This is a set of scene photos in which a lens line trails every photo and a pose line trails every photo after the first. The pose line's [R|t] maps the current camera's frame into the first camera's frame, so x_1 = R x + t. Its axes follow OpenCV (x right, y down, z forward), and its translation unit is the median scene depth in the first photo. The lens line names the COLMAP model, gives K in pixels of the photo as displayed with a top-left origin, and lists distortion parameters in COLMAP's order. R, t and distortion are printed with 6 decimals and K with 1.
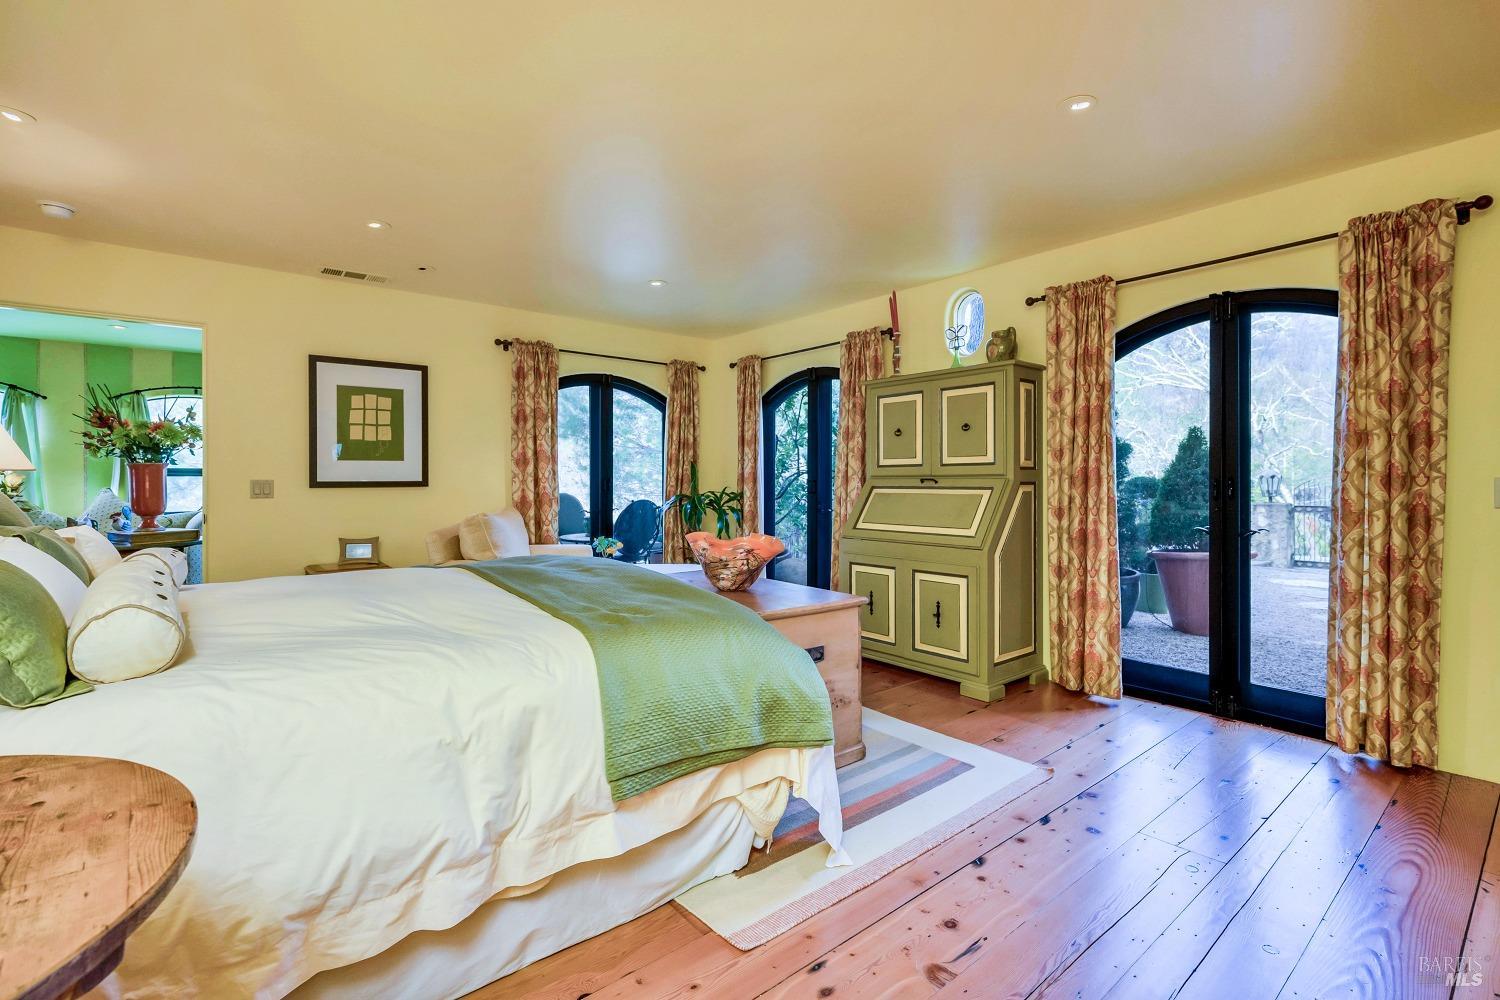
lens RADIAL K [[696.7, 0, 755.4], [0, 696.7, 489.2], [0, 0, 1]] dist [-0.005295, -0.000573]
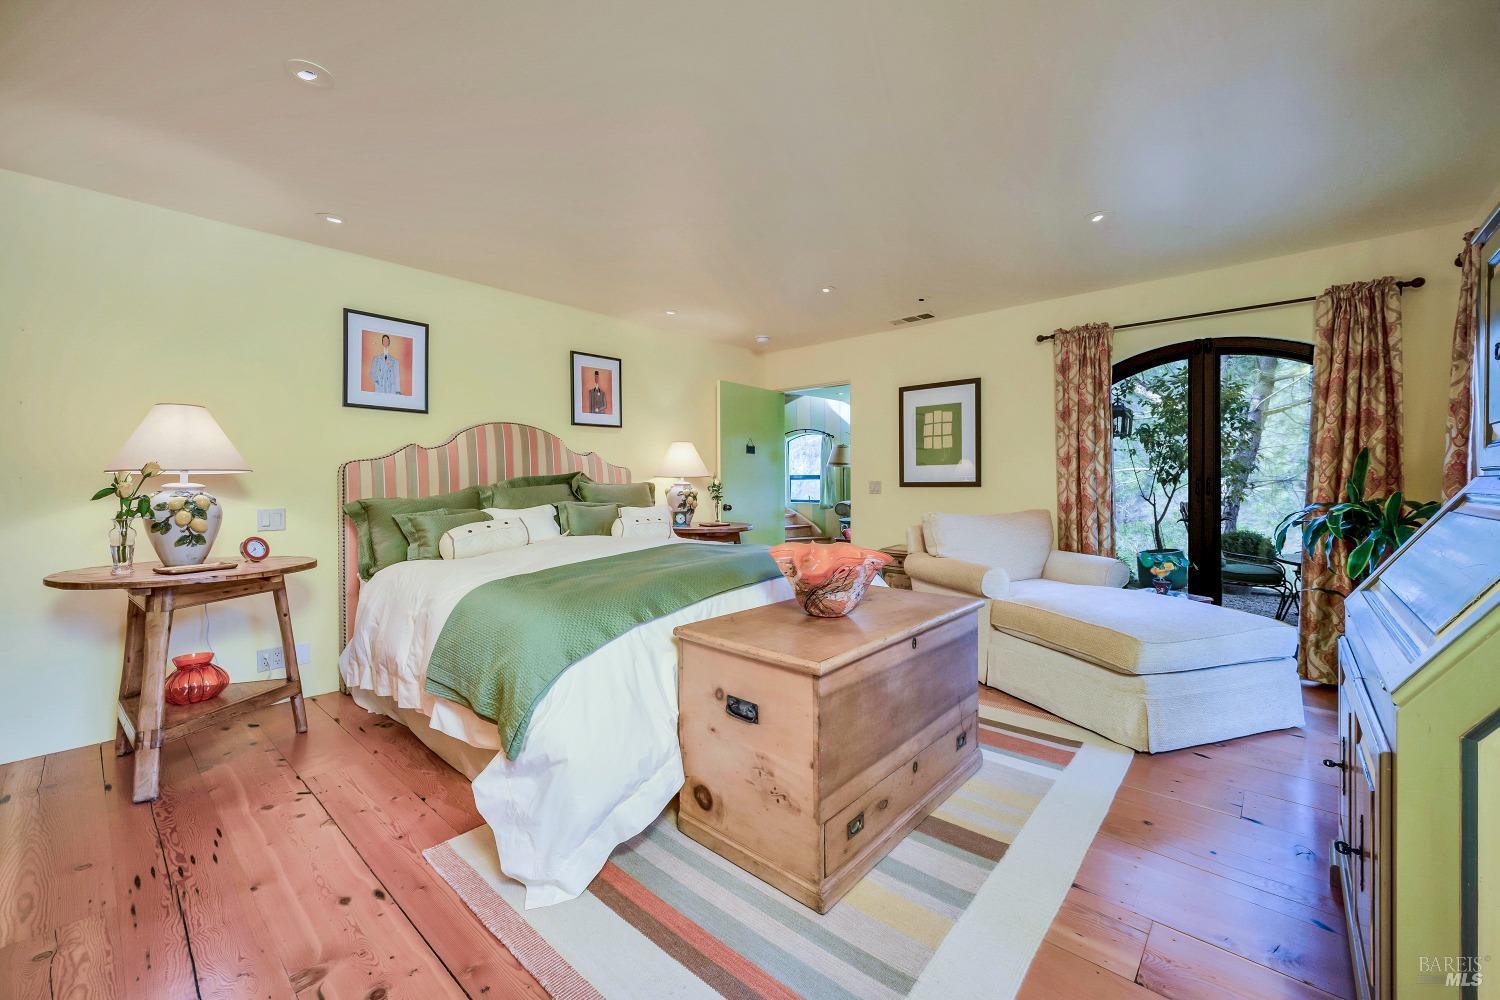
lens RADIAL K [[600.1, 0, 752.7], [0, 600.1, 488.2], [0, 0, 1]] dist [0.001227, -0.000042]
pose [[0.150228, 0.012417, -0.988573, 0.679400], [-0.005179, 0.999917, 0.011773, -0.017134], [0.988638, 0.003351, 0.150280, 0.803089]]
